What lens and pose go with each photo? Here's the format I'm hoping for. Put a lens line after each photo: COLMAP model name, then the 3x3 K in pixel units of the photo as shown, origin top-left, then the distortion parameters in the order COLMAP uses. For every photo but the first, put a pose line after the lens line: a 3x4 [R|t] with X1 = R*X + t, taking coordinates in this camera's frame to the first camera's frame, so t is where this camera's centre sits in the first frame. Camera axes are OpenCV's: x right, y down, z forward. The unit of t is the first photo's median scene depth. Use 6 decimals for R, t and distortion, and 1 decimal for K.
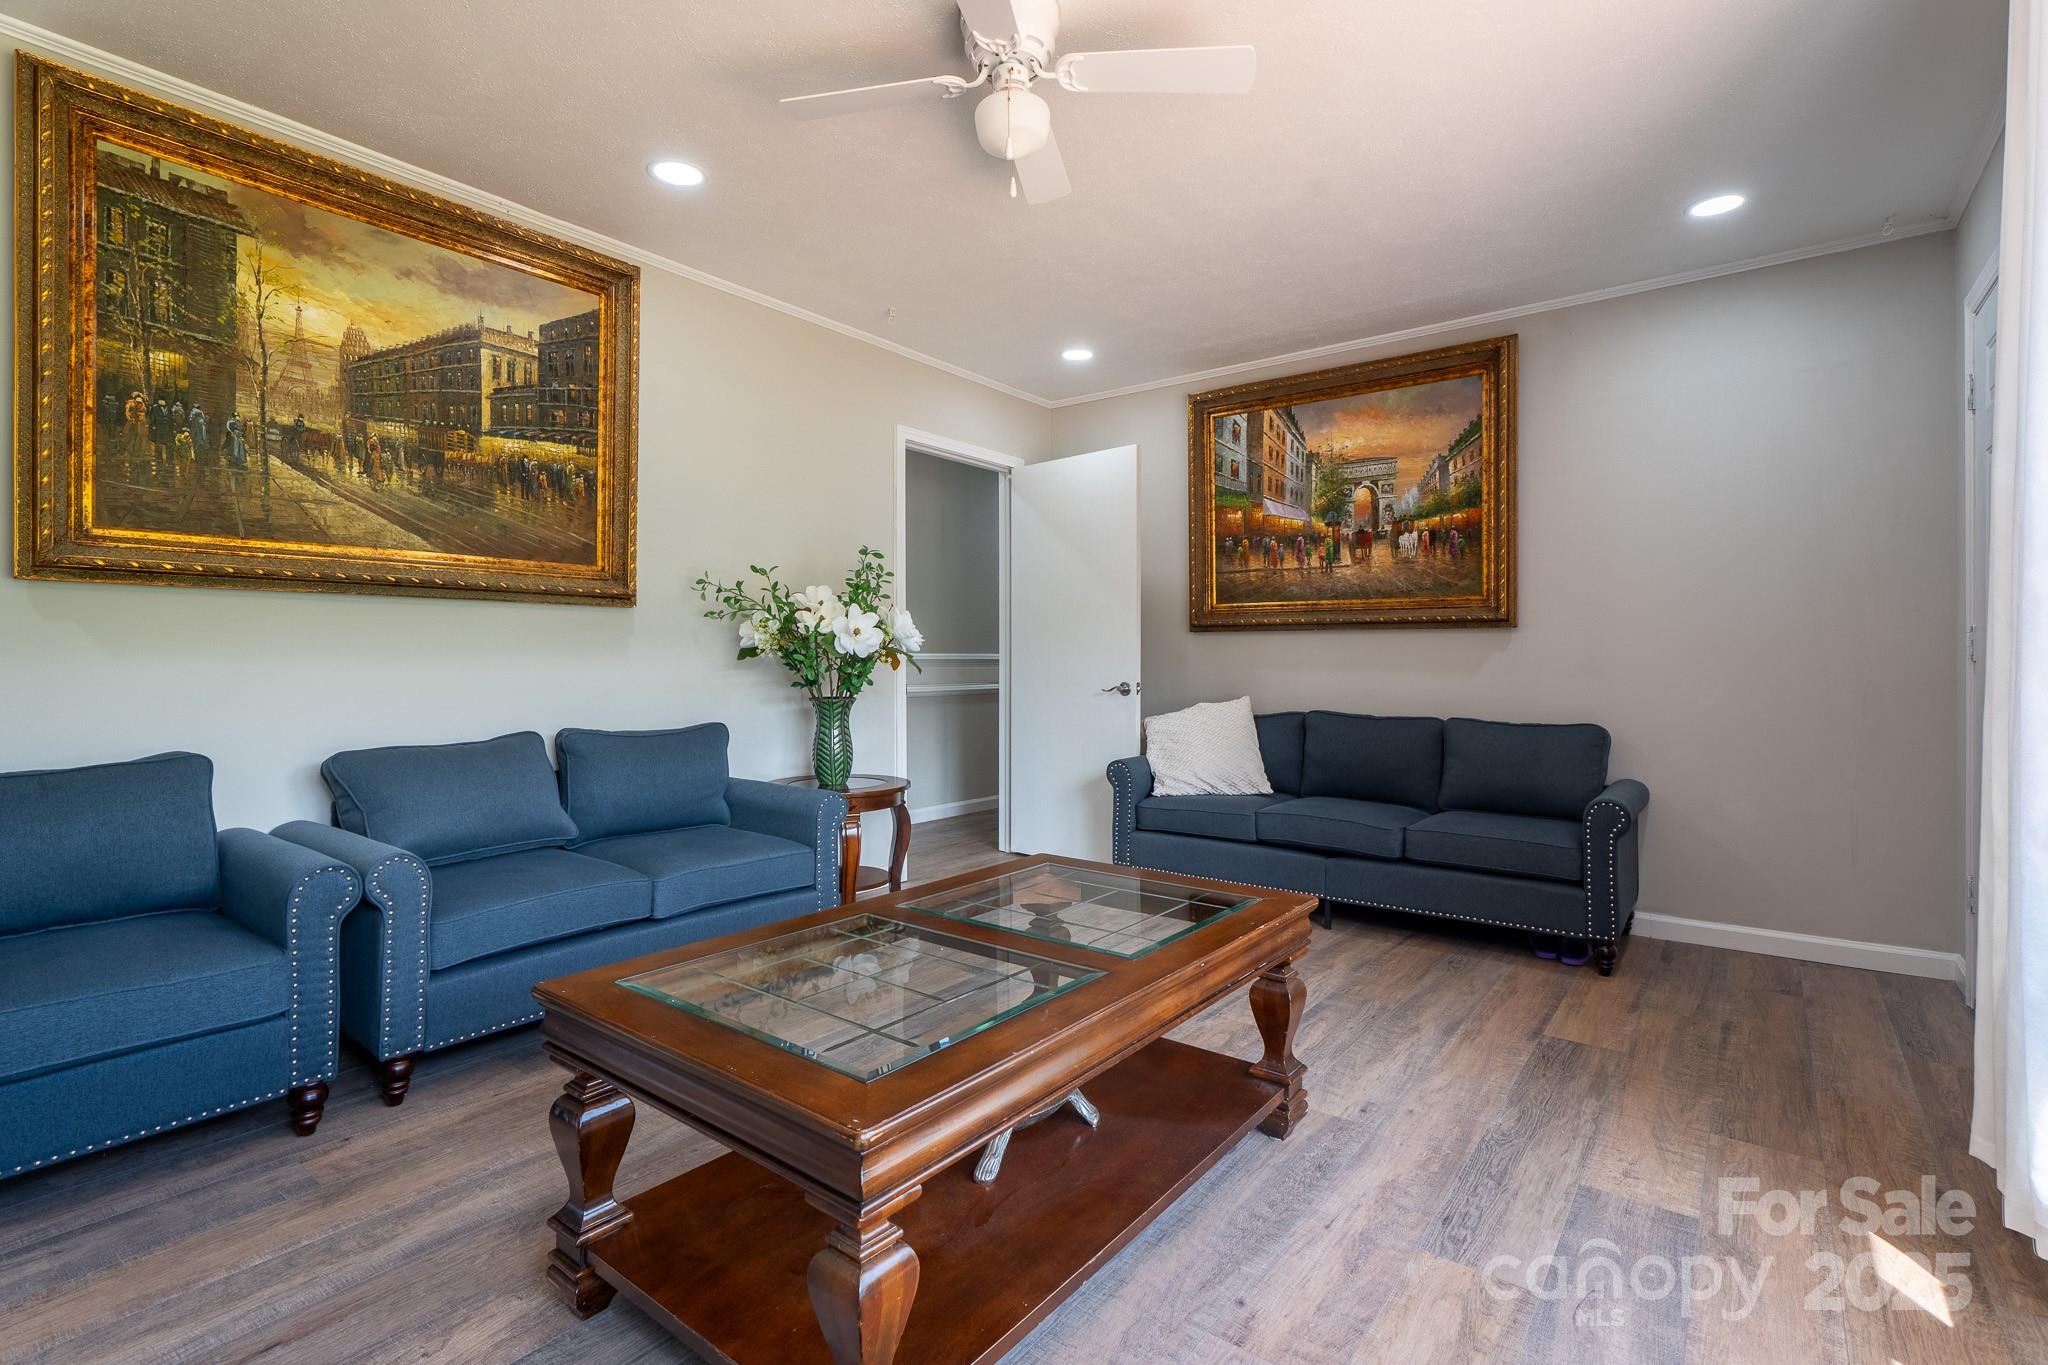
lens RADIAL K [[939.7, 0, 1039.3], [0, 939.7, 652.9], [0, 0, 1]] dist [0.018530, 0.000282]
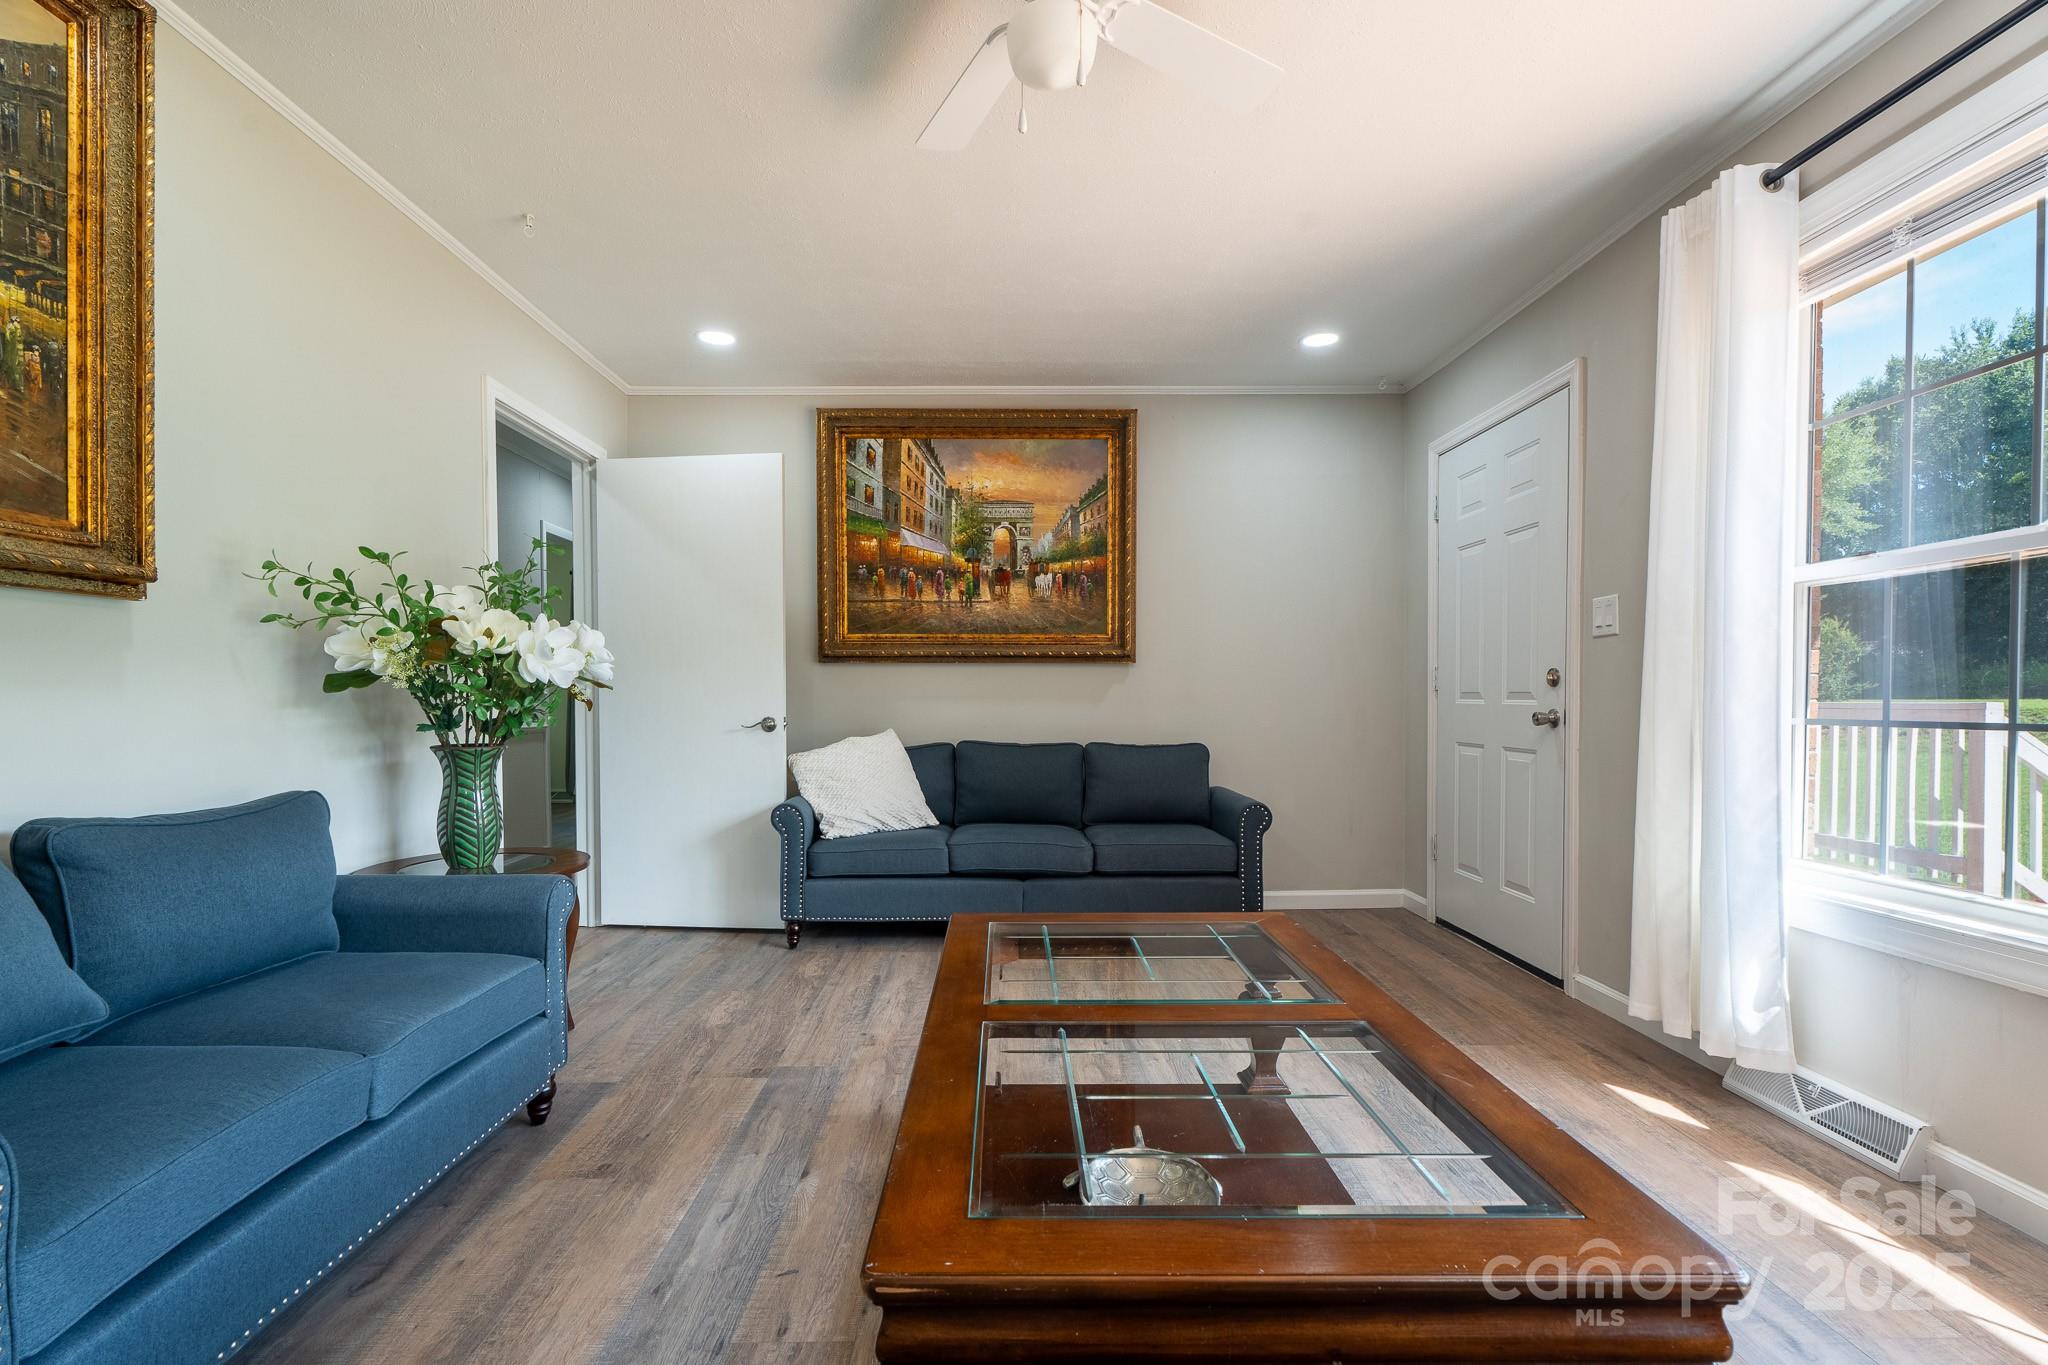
lens RADIAL K [[899.6, 0, 1014.7], [0, 899.6, 710.1], [0, 0, 1]] dist [0.000310, 0.000216]
pose [[0.798759, -0.014877, 0.601467, -0.268556], [0.000495, 0.999710, 0.024070, 0.004440], [-0.601651, -0.018929, 0.798535, 0.193607]]
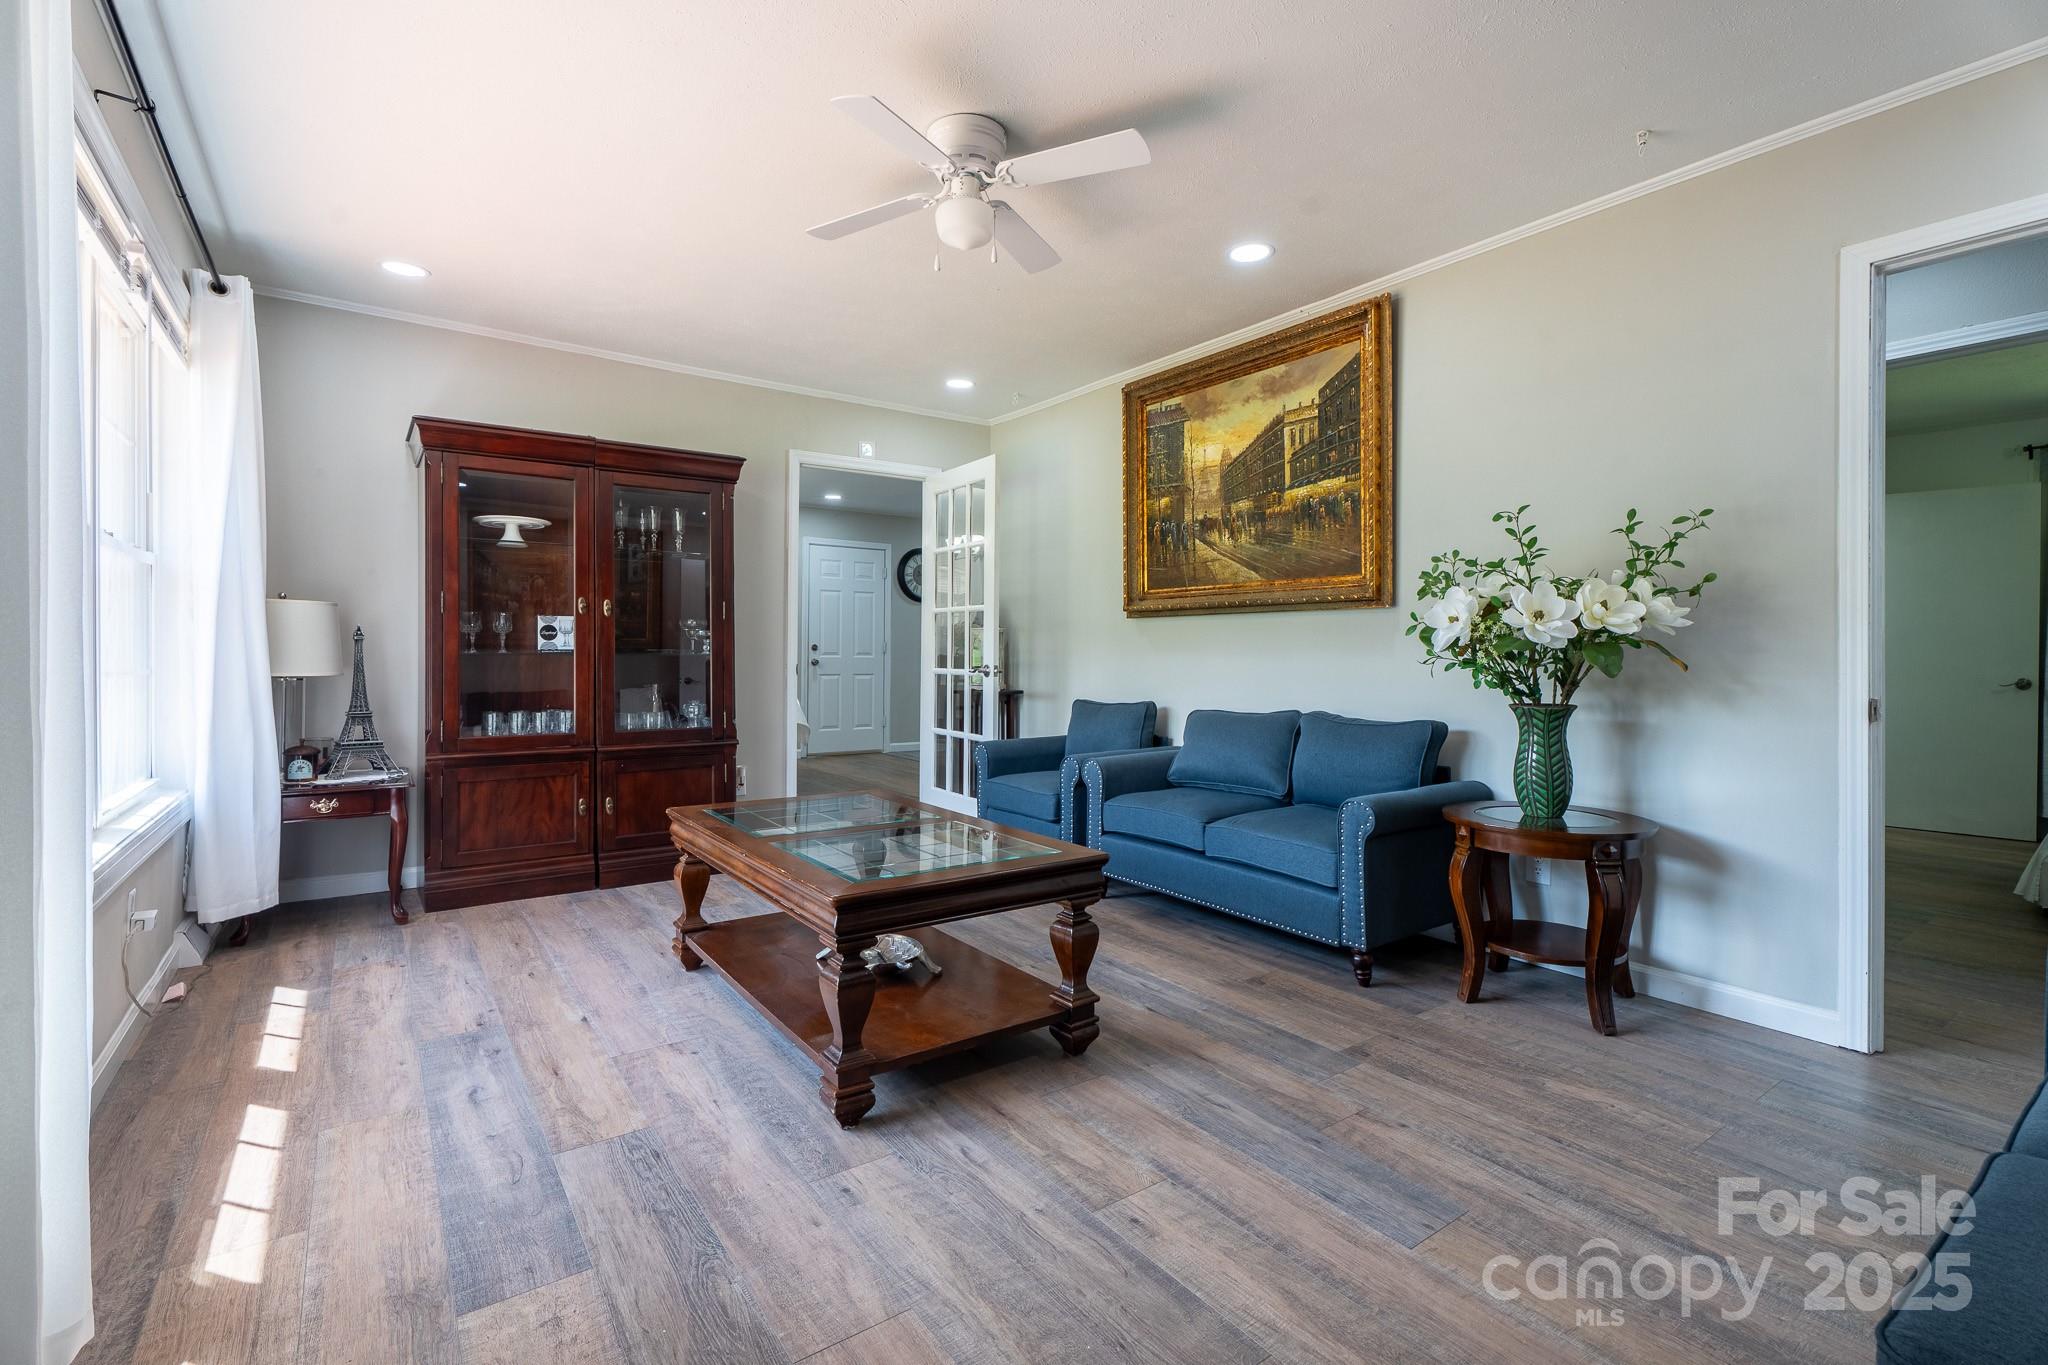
lens RADIAL K [[939.7, 0, 1039.3], [0, 939.7, 652.9], [0, 0, 1]] dist [0.018530, 0.000282]
pose [[-0.288802, -0.003953, -0.957381, 0.577167], [-0.002057, 0.999992, -0.003508, 0.007242], [0.957387, 0.000957, -0.288808, 0.741380]]
